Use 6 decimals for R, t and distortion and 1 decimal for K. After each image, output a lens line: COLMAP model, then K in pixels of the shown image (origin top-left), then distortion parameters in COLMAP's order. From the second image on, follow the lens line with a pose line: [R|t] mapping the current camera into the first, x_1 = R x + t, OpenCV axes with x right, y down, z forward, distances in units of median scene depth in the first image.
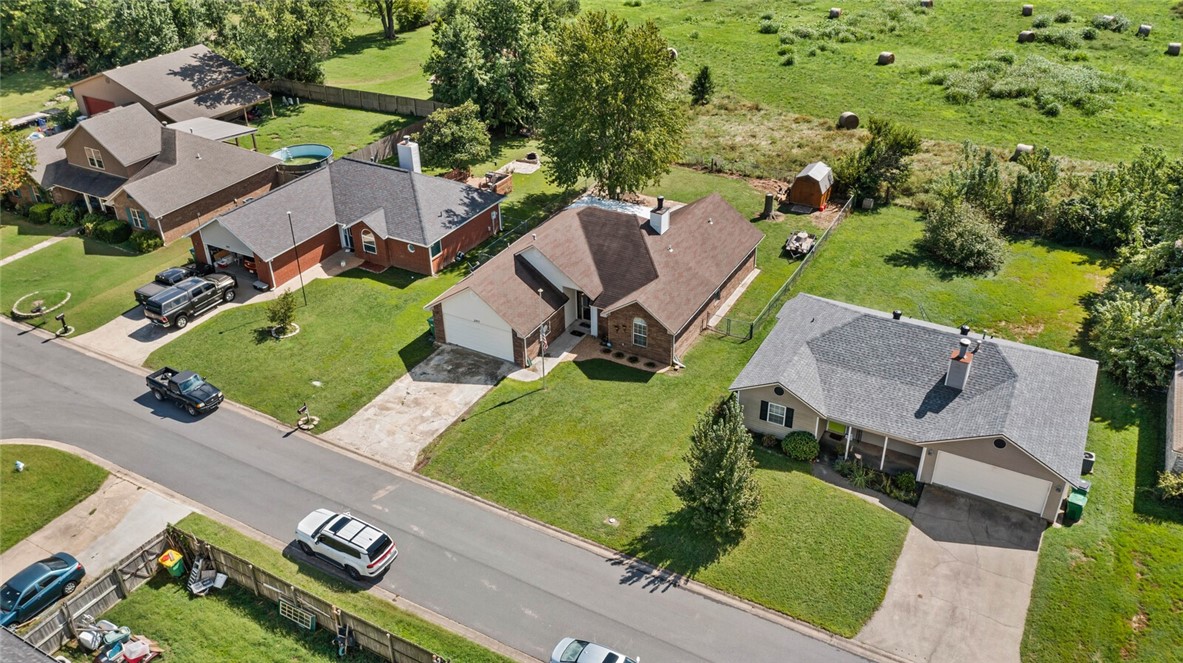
lens RADIAL K [[940.5, 0, 591.5], [0, 940.5, 331.5], [0, 0, 1]] dist [-0.007809, -0.007469]
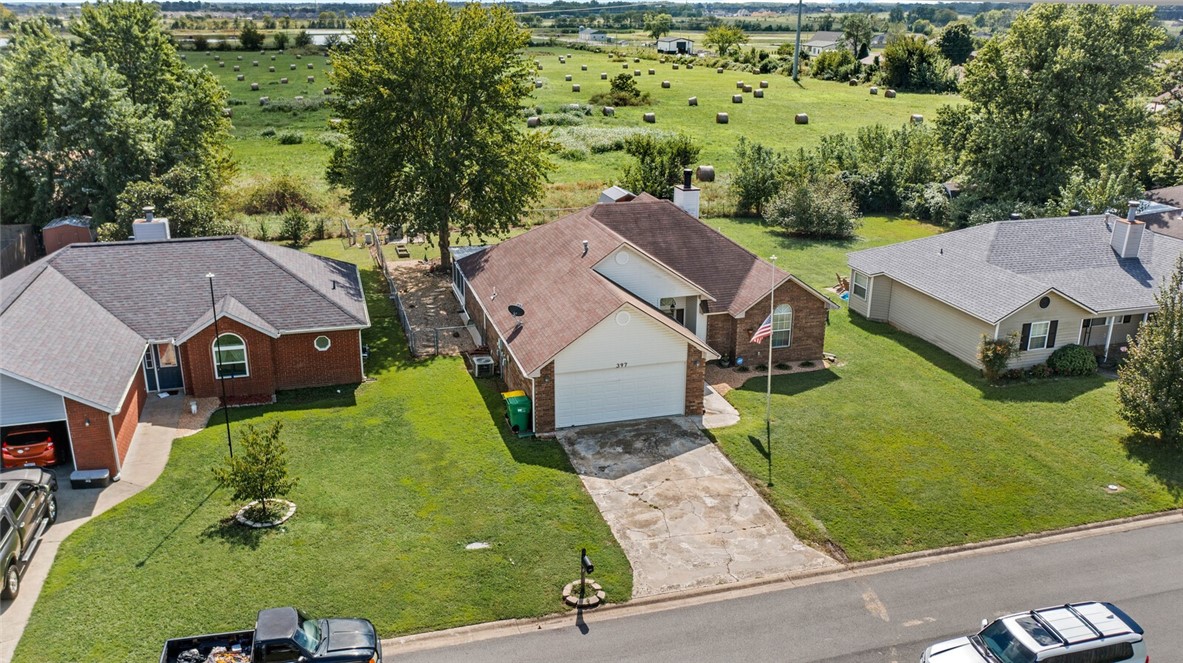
lens RADIAL K [[940.5, 0, 591.5], [0, 940.5, 331.5], [0, 0, 1]] dist [-0.007809, -0.007469]
pose [[0.699993, -0.206433, 0.683663, -0.495831], [0.353521, 0.931951, -0.080561, 0.009861], [-0.620510, 0.298081, 0.725338, 0.503382]]
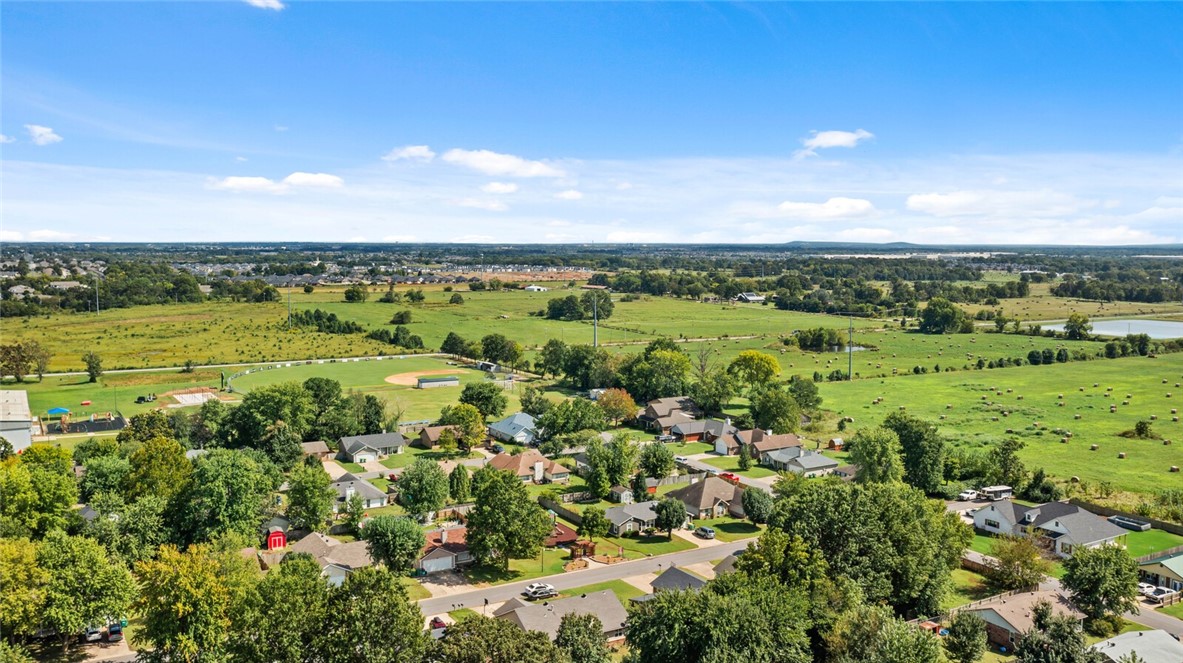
lens RADIAL K [[940.5, 0, 591.5], [0, 940.5, 331.5], [0, 0, 1]] dist [-0.007809, -0.007469]
pose [[0.865433, 0.068004, -0.496388, 1.374061], [-0.273147, 0.894602, -0.353663, 1.133645], [0.420019, 0.441658, 0.792794, -2.769241]]
